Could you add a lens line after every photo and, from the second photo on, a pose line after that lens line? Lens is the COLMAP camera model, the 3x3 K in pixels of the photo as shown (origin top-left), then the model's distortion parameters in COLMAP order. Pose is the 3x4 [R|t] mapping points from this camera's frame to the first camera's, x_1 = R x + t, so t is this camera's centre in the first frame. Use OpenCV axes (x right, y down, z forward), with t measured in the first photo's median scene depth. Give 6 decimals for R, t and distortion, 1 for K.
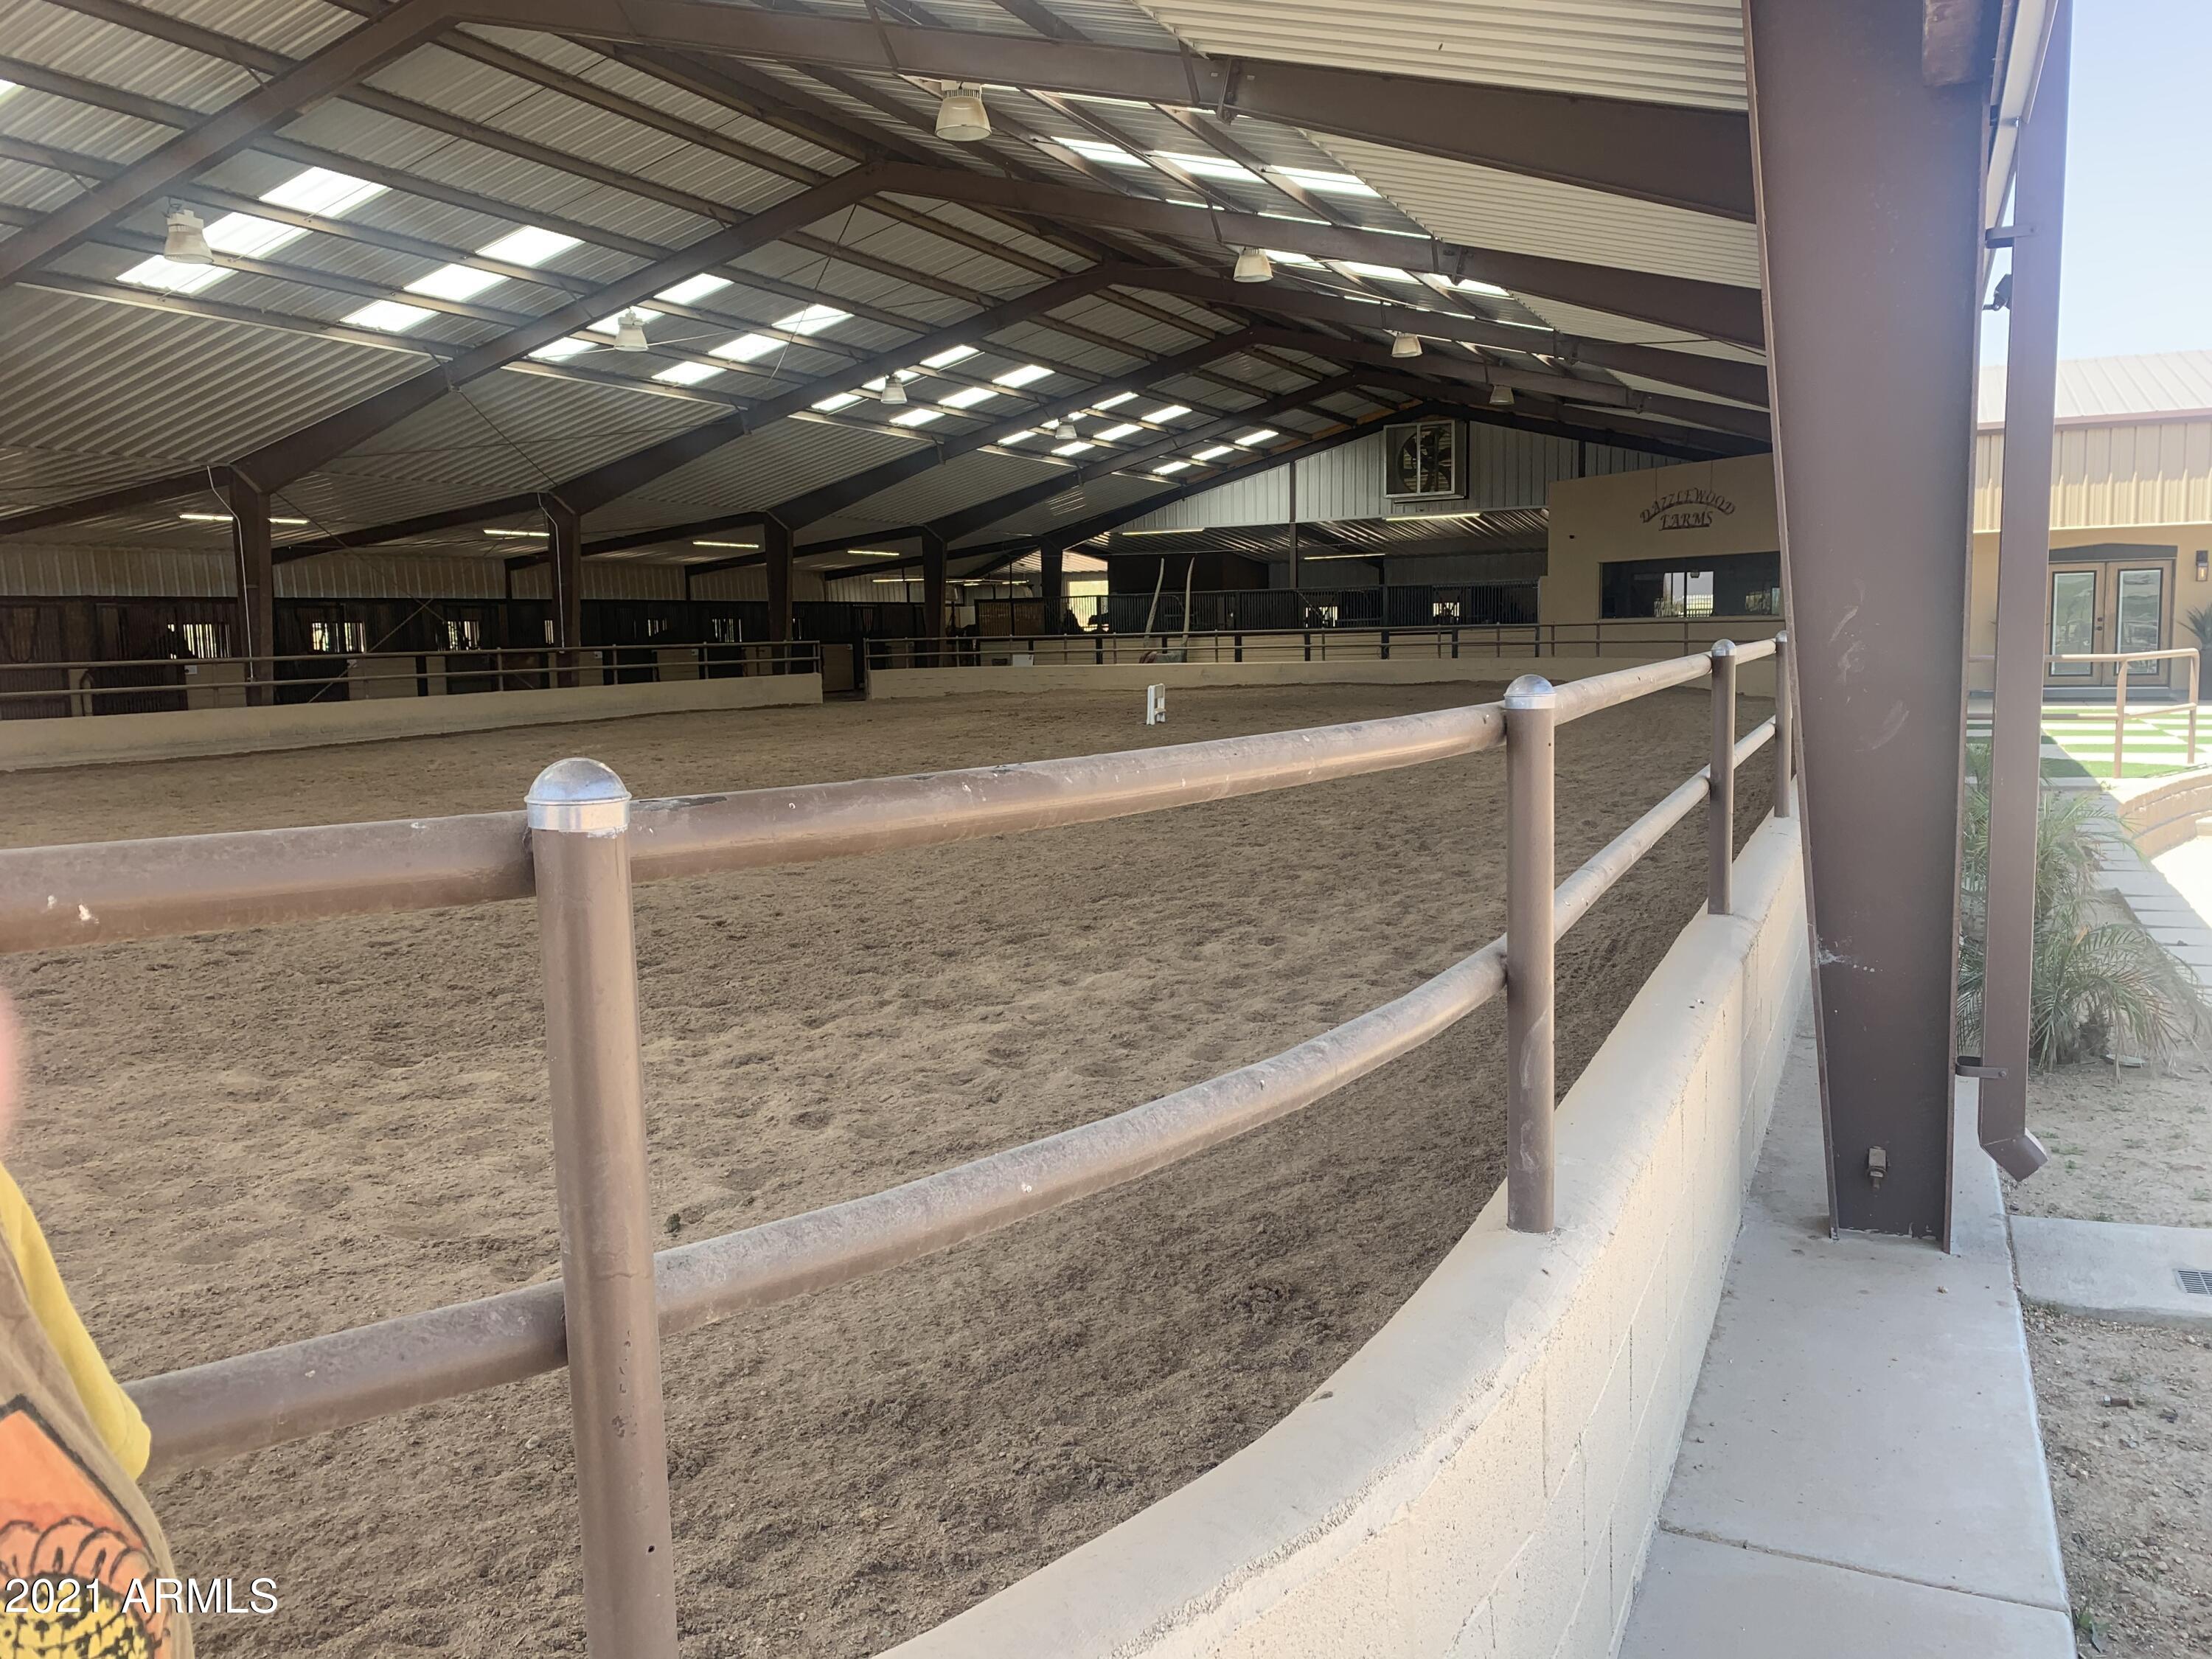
lens RADIAL K [[1694.4, 0, 1106.0], [0, 1694.4, 829.5], [0, 0, 1]] dist [0.002200, -0.000823]
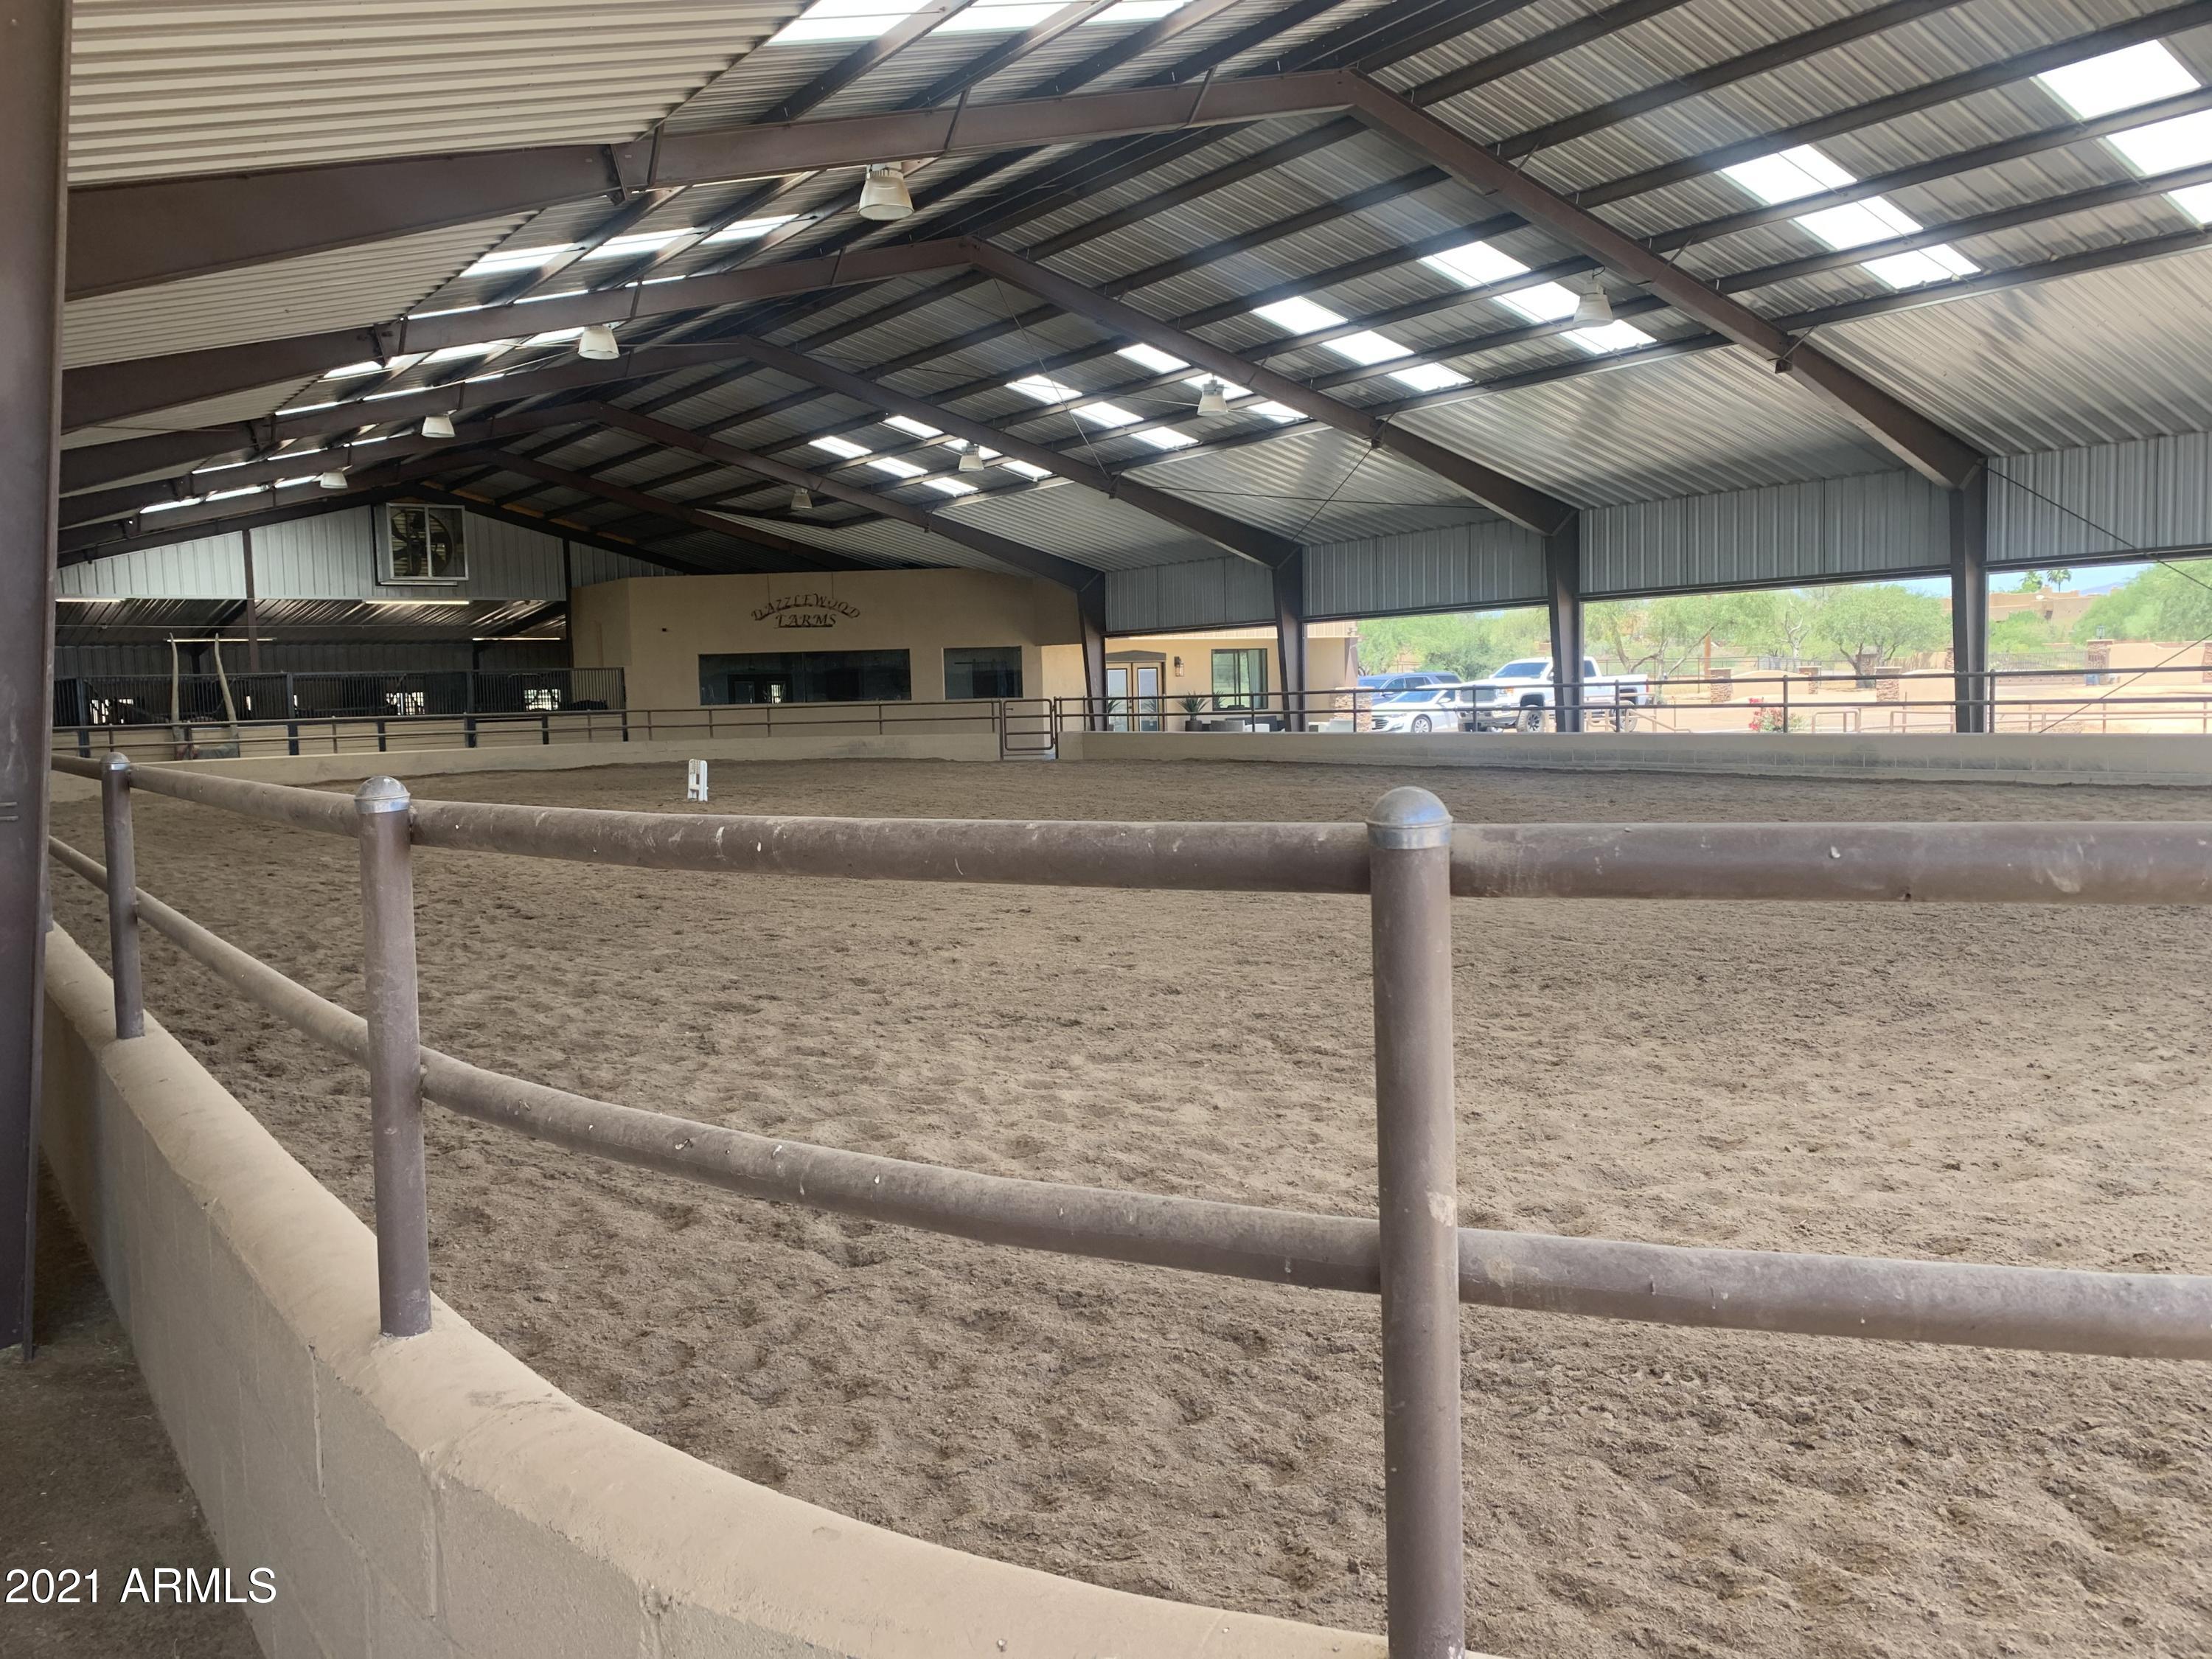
lens RADIAL K [[1694.4, 0, 1106.0], [0, 1694.4, 829.5], [0, 0, 1]] dist [0.002200, -0.000823]
pose [[0.477455, -0.060820, 0.876549, -0.509429], [0.116917, 0.993128, 0.005224, -0.016833], [-0.870843, 0.099989, 0.481285, 0.225574]]
